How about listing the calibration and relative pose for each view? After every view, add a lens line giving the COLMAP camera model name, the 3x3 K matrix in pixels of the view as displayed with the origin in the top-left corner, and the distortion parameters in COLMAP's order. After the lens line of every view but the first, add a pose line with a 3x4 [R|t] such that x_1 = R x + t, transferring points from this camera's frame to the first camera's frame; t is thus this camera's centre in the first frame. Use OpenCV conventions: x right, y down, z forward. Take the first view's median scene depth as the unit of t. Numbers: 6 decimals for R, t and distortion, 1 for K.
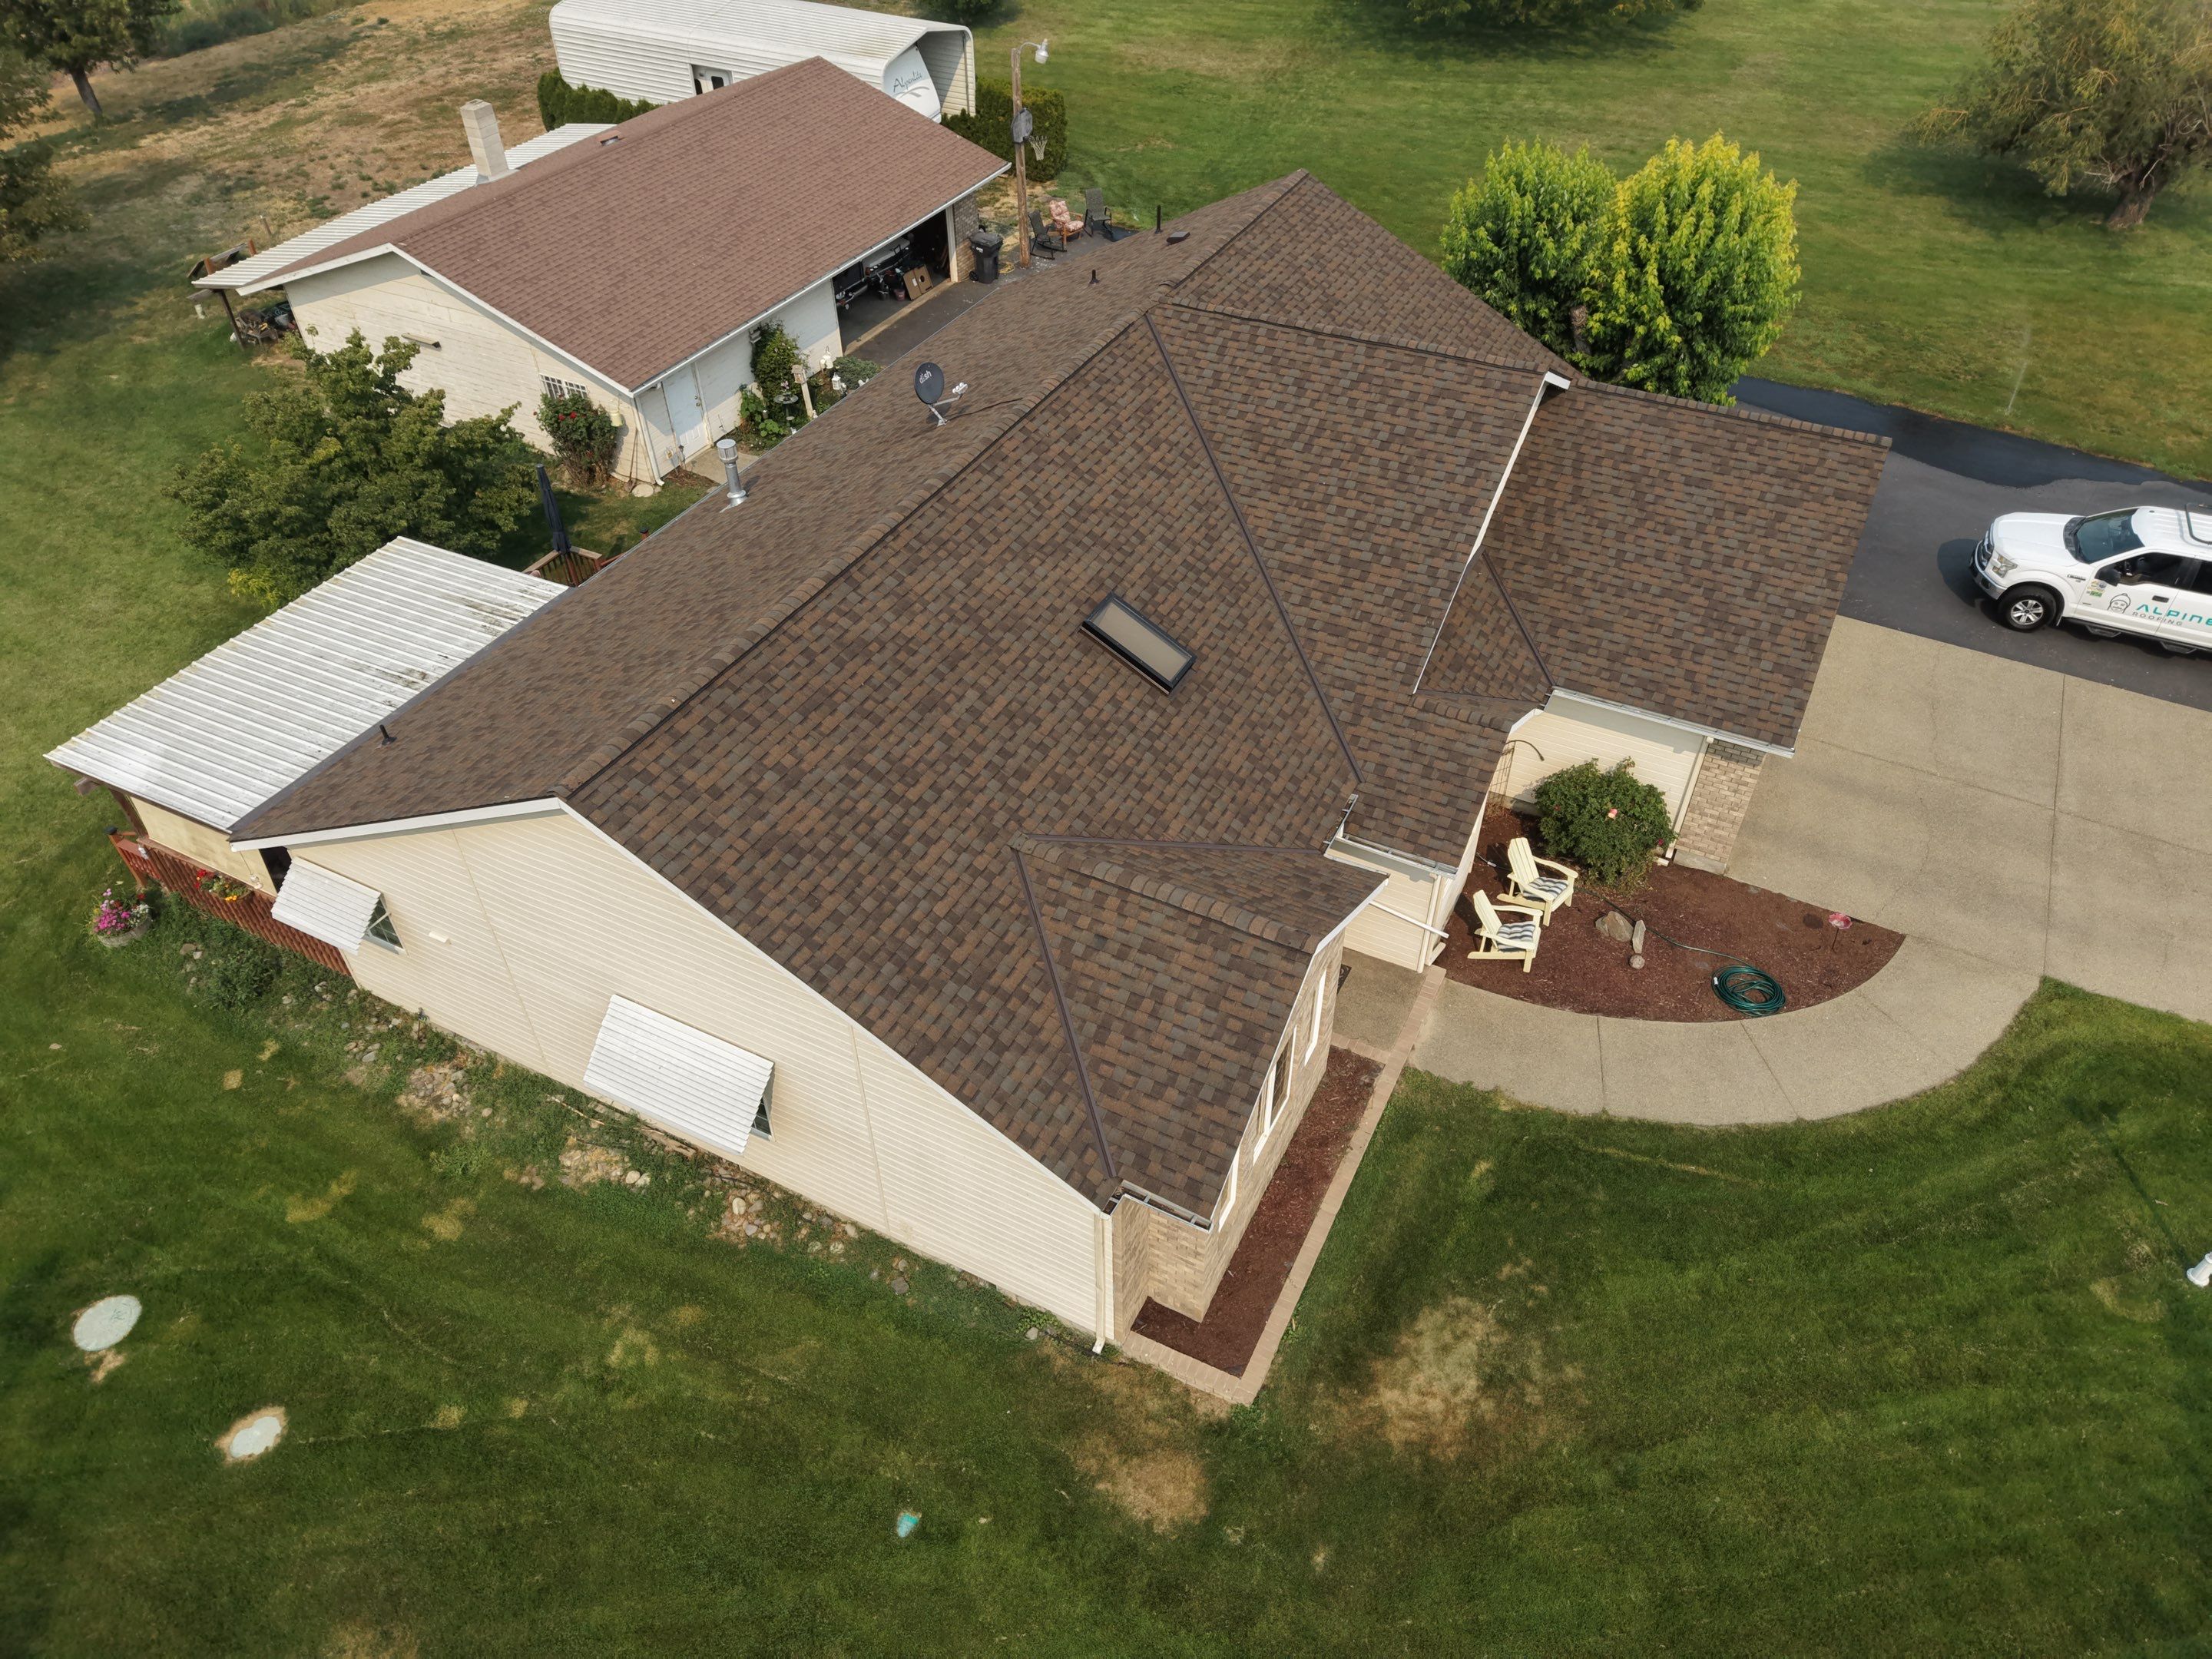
lens RADIAL K [[1489.5, 0, 1099.5], [0, 1489.5, 830.9], [0, 0, 1]] dist [0.009146, -0.008943]
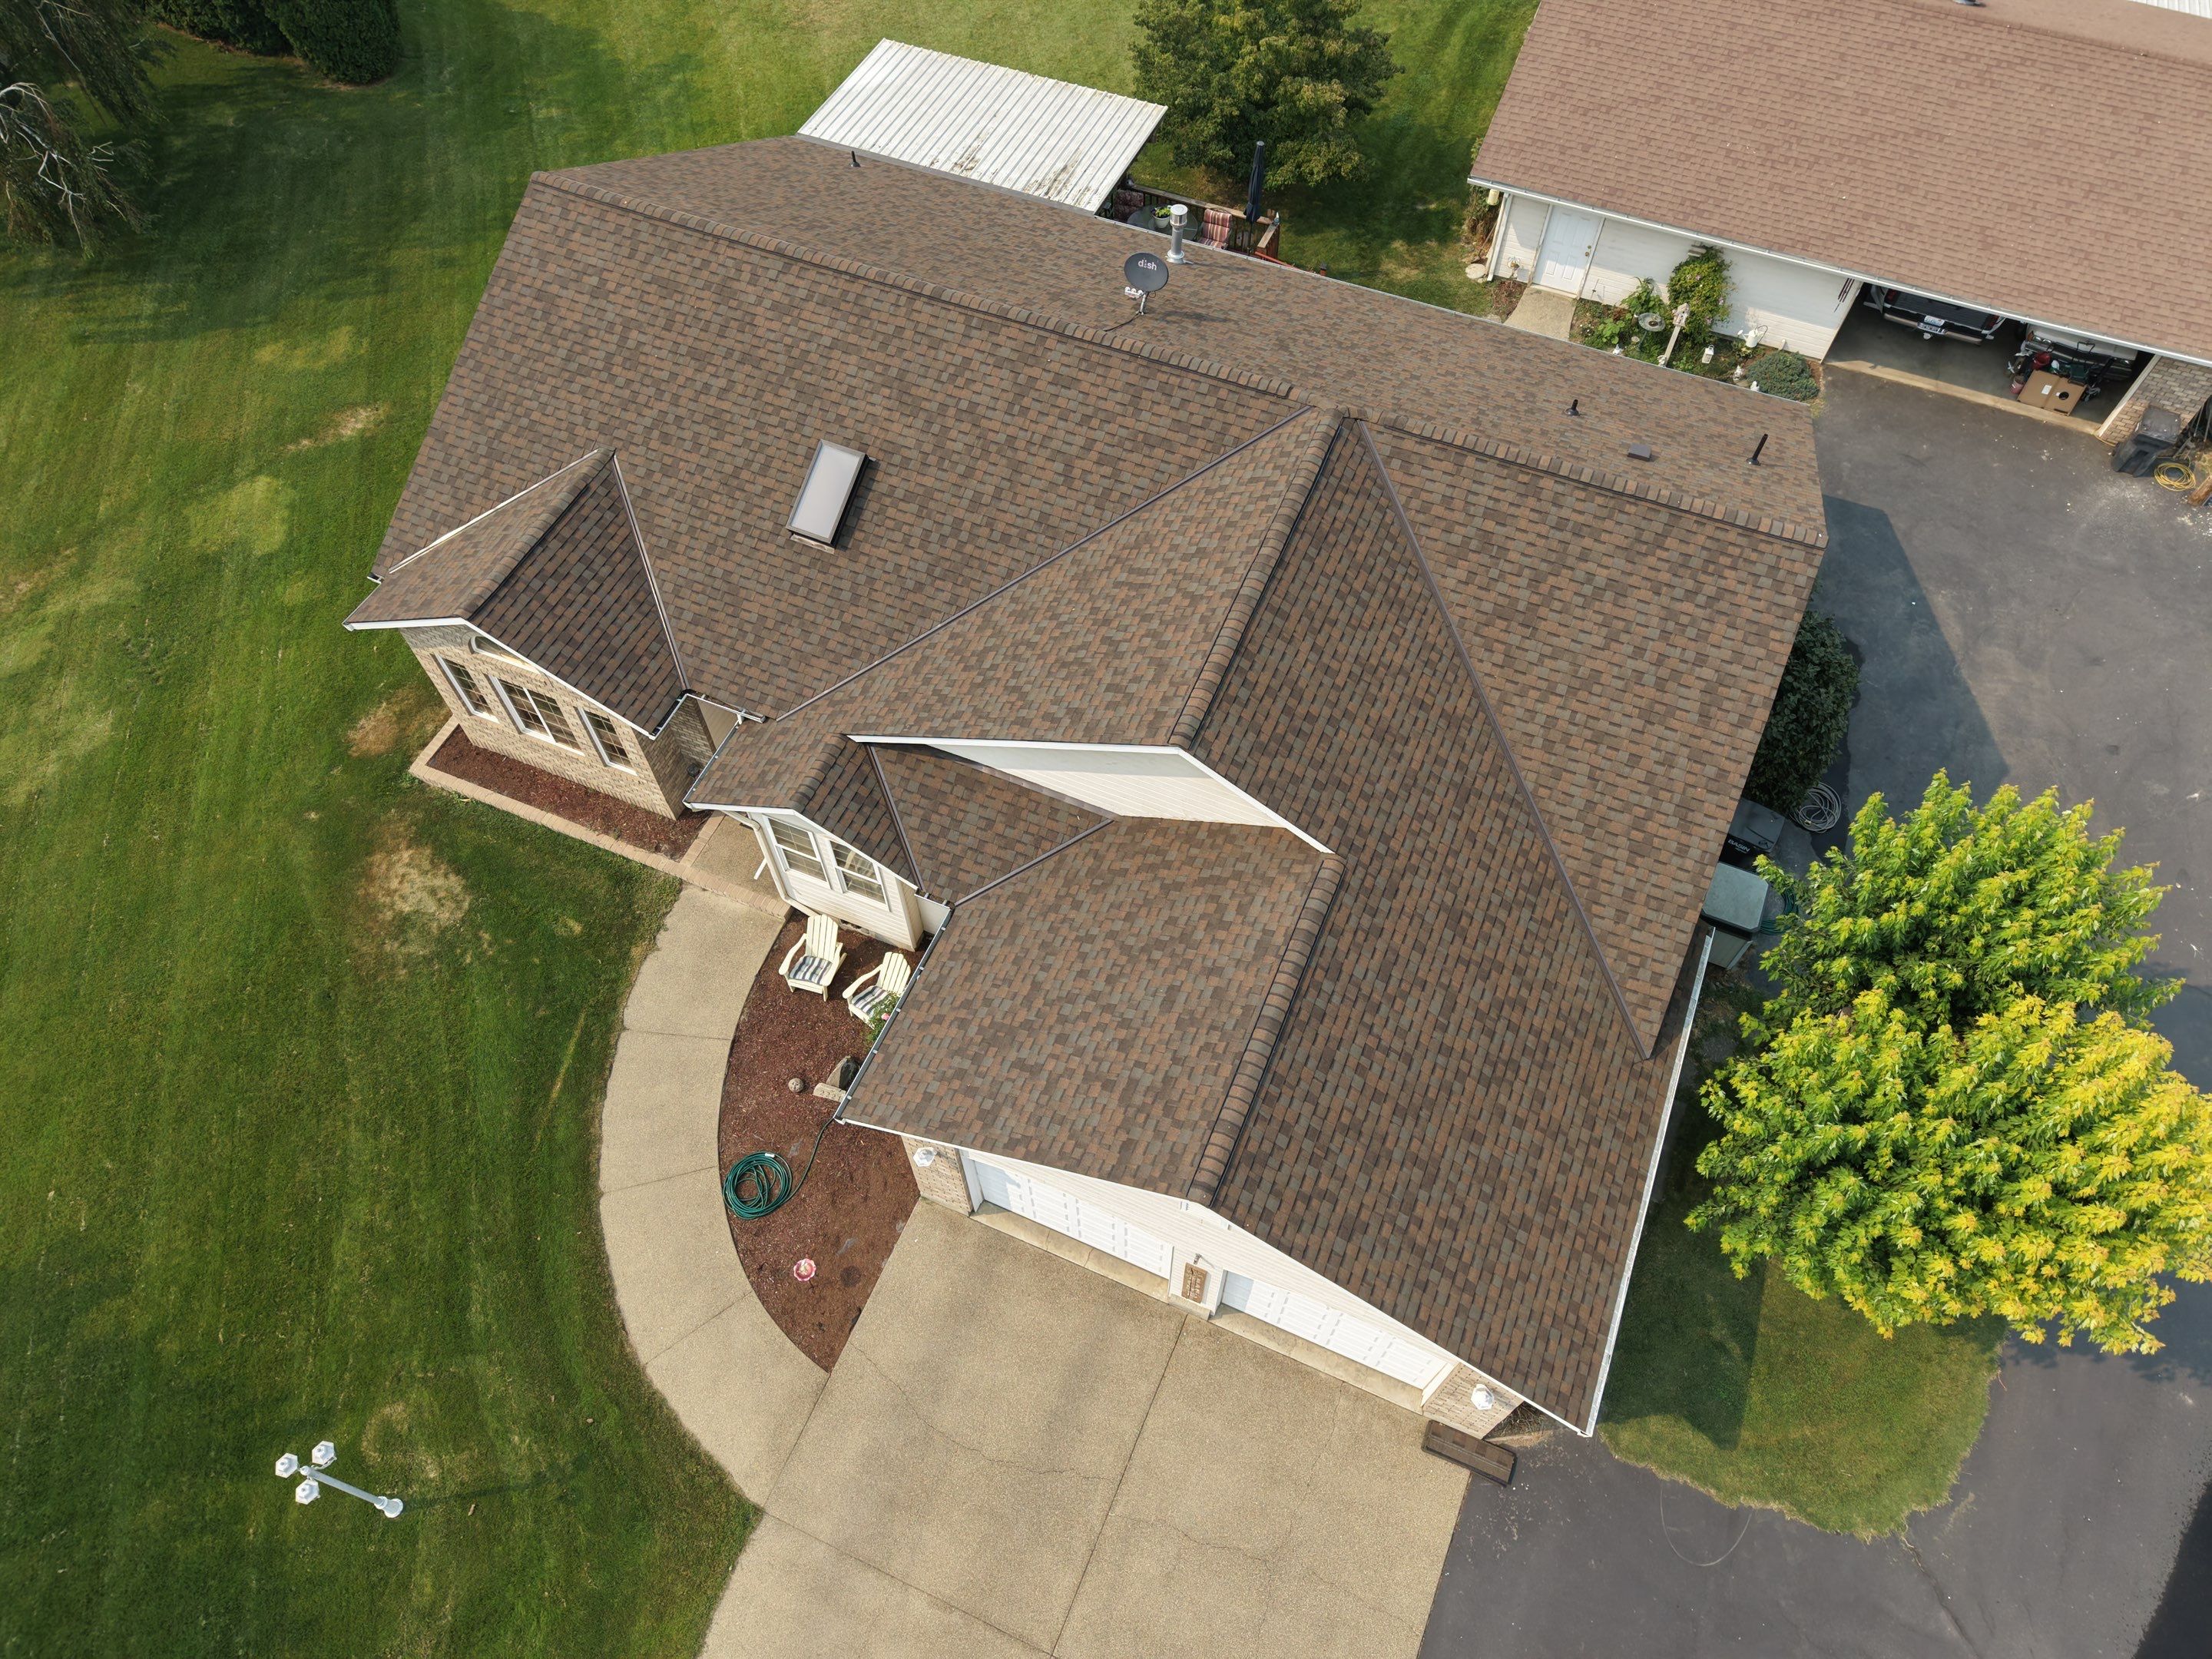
lens RADIAL K [[1489.5, 0, 1103.6], [0, 1489.5, 838.5], [0, 0, 1]] dist [0.009146, -0.008943]
pose [[0.068338, 0.852263, -0.518630, 0.772998], [-0.660910, 0.428089, 0.616392, -0.770465], [0.747347, 0.300645, 0.592524, 0.503461]]
